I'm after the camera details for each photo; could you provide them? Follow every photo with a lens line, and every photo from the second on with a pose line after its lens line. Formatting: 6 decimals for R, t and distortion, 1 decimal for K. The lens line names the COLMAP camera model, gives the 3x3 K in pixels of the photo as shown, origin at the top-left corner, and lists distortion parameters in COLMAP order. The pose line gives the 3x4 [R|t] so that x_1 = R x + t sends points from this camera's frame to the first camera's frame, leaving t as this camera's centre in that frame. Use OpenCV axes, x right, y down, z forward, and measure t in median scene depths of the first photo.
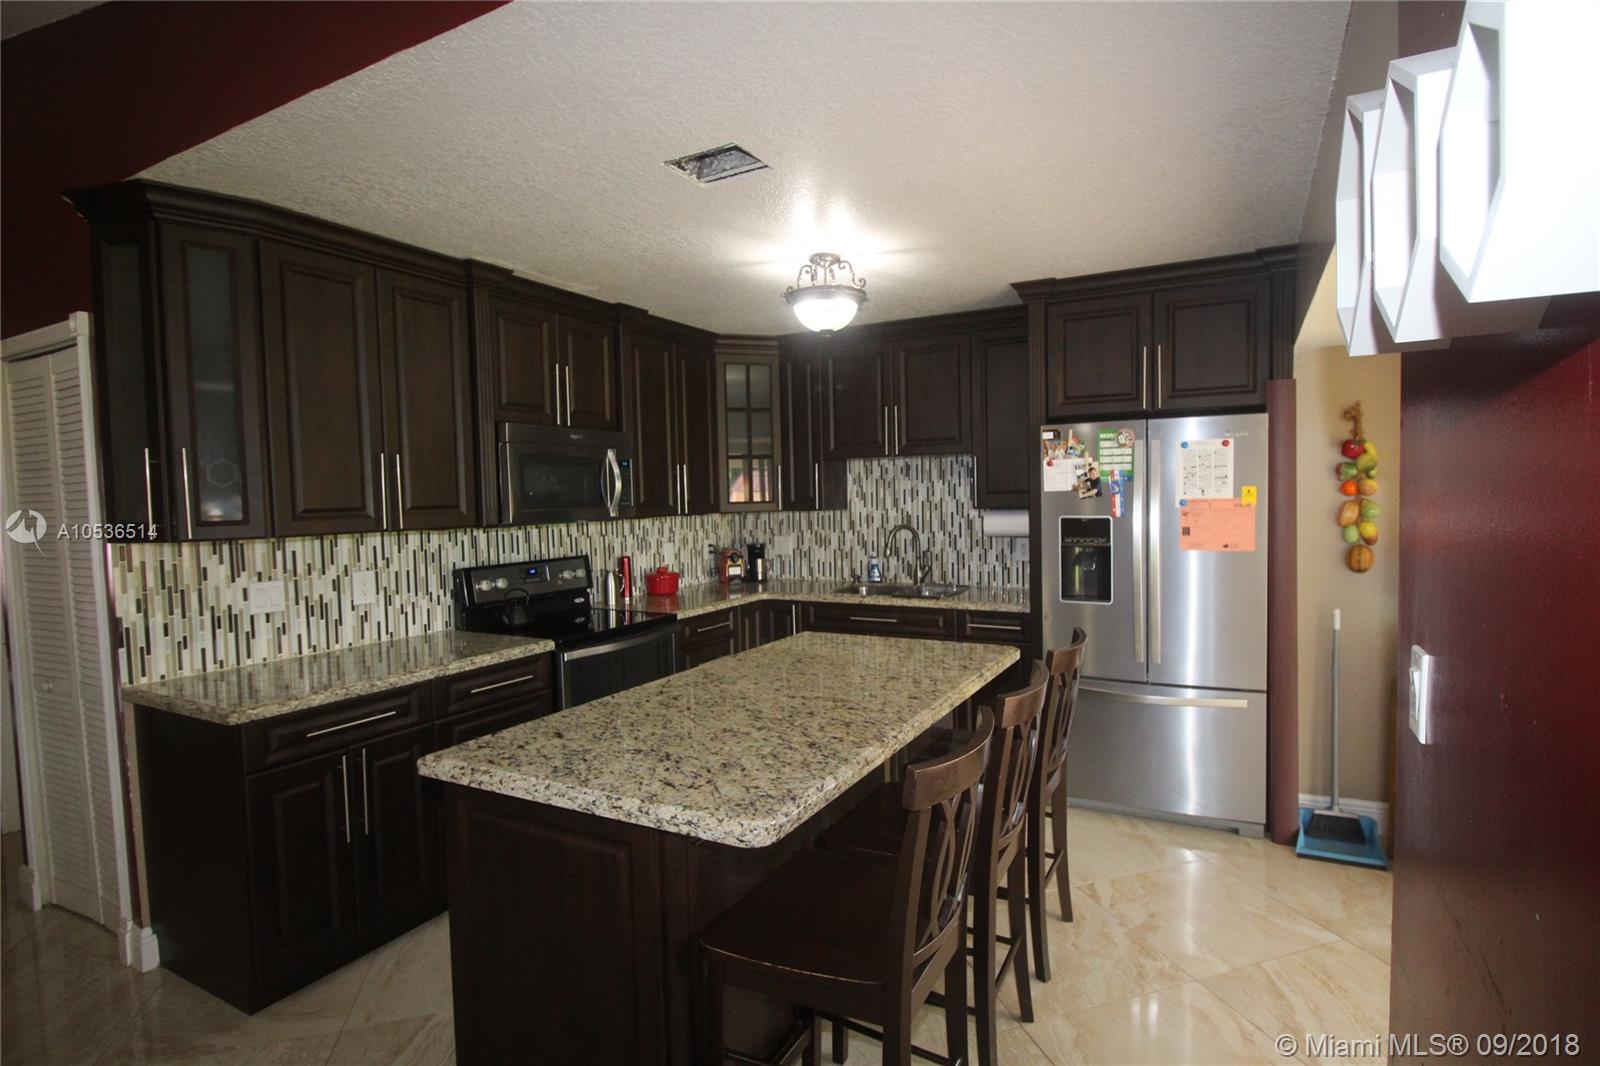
lens RADIAL K [[778.5, 0, 837.4], [0, 778.5, 541.0], [0, 0, 1]] dist [-0.008086, -0.002876]
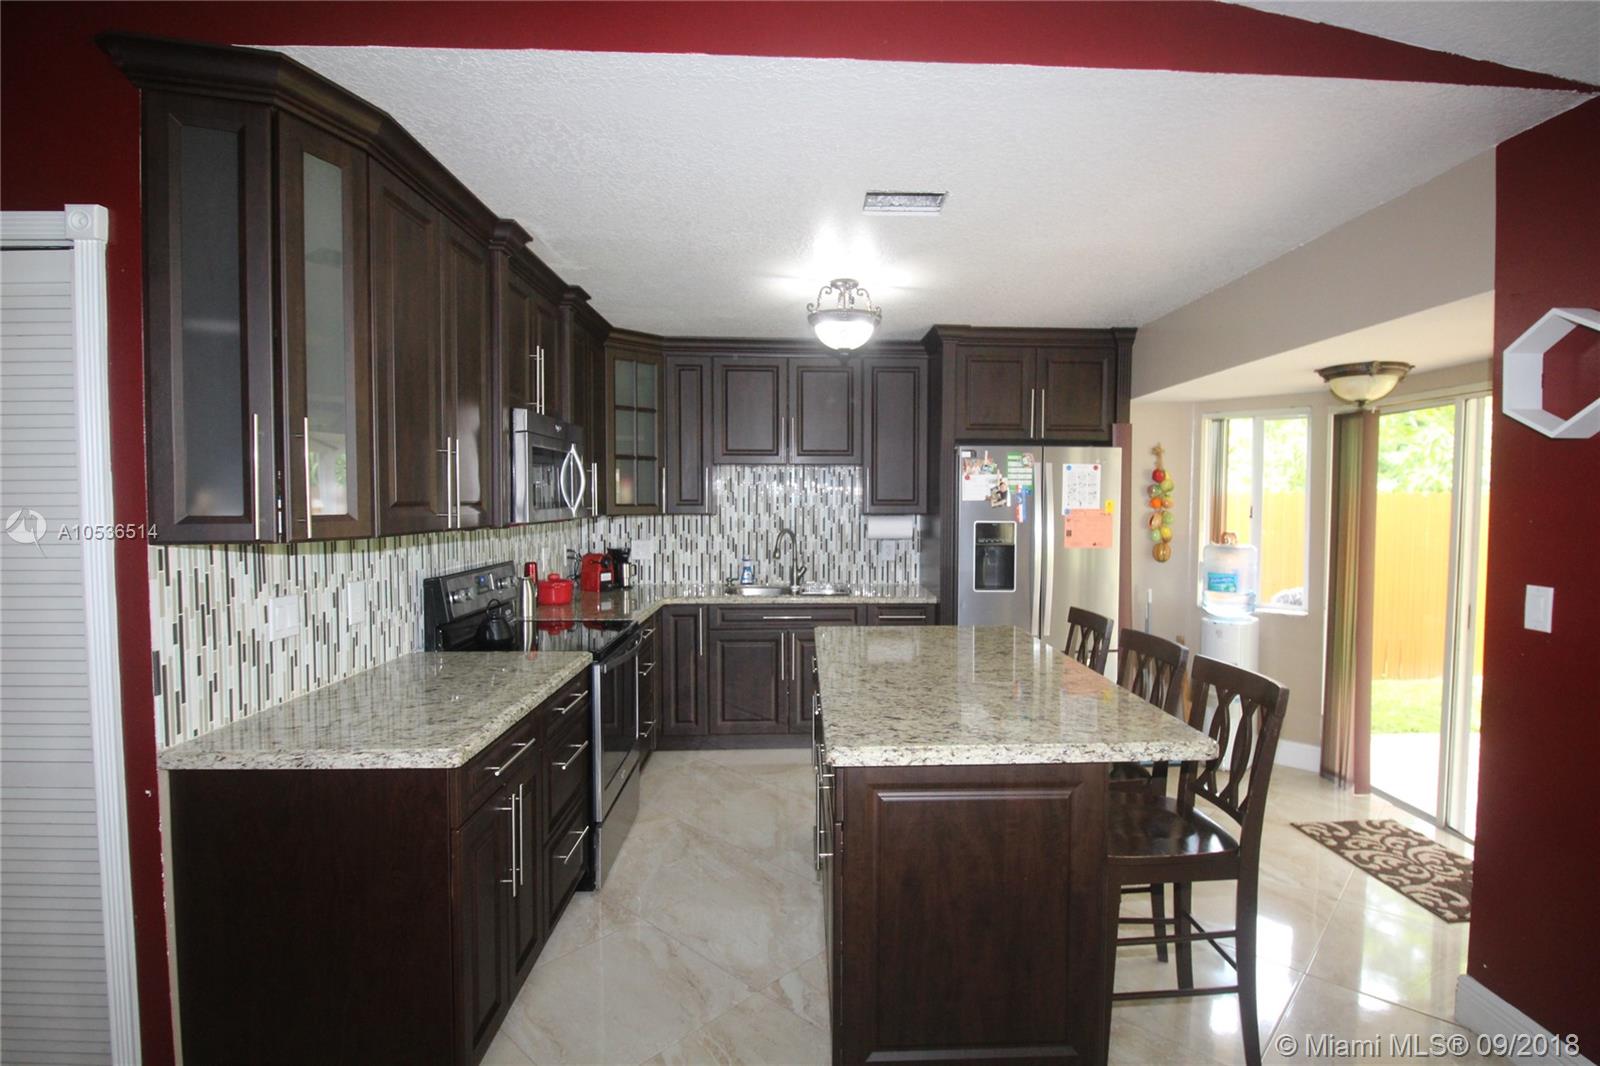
lens RADIAL K [[778.5, 0, 836.3], [0, 778.5, 541.5], [0, 0, 1]] dist [-0.008086, -0.002876]
pose [[0.863745, -0.003747, 0.503916, -0.559341], [0.008932, 0.999929, -0.007873, 0.008090], [-0.503851, 0.011301, 0.863717, 0.063257]]
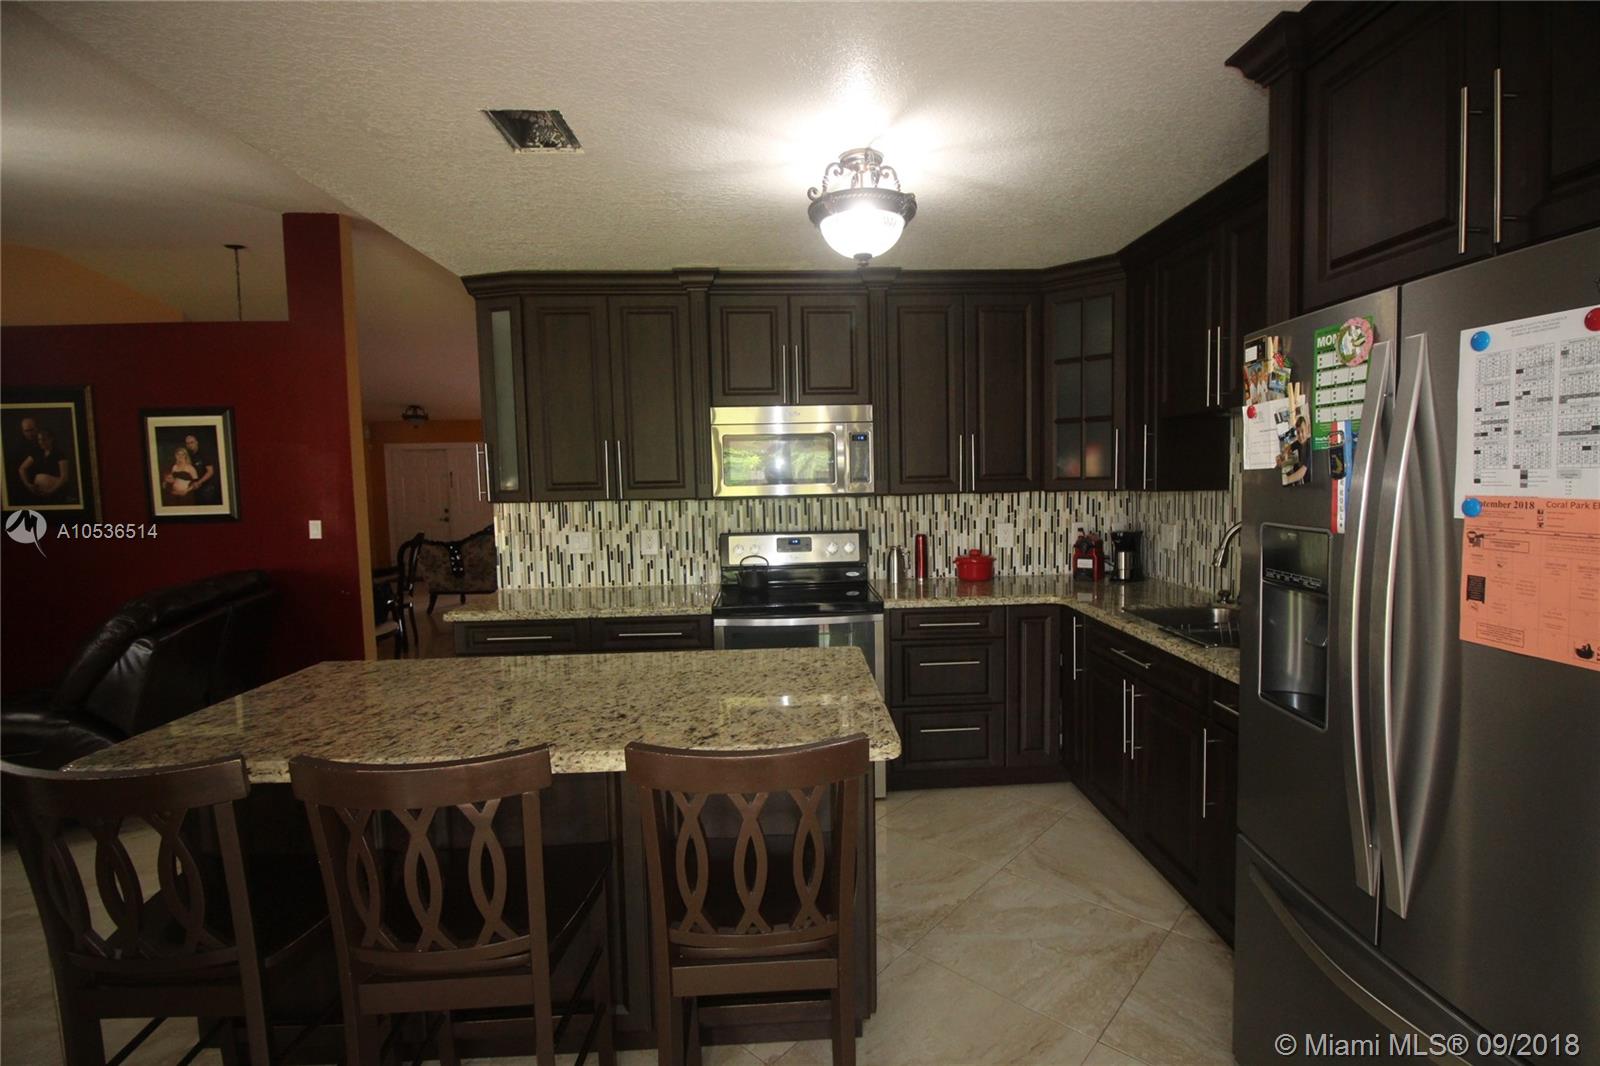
lens RADIAL K [[751.9, 0, 828.1], [0, 751.9, 530.0], [0, 0, 1]] dist [-0.005224, -0.004274]
pose [[0.510280, 0.074228, -0.856799, 0.591935], [-0.043039, 0.997224, 0.060761, -0.047507], [0.858930, 0.005870, 0.512059, 0.584234]]
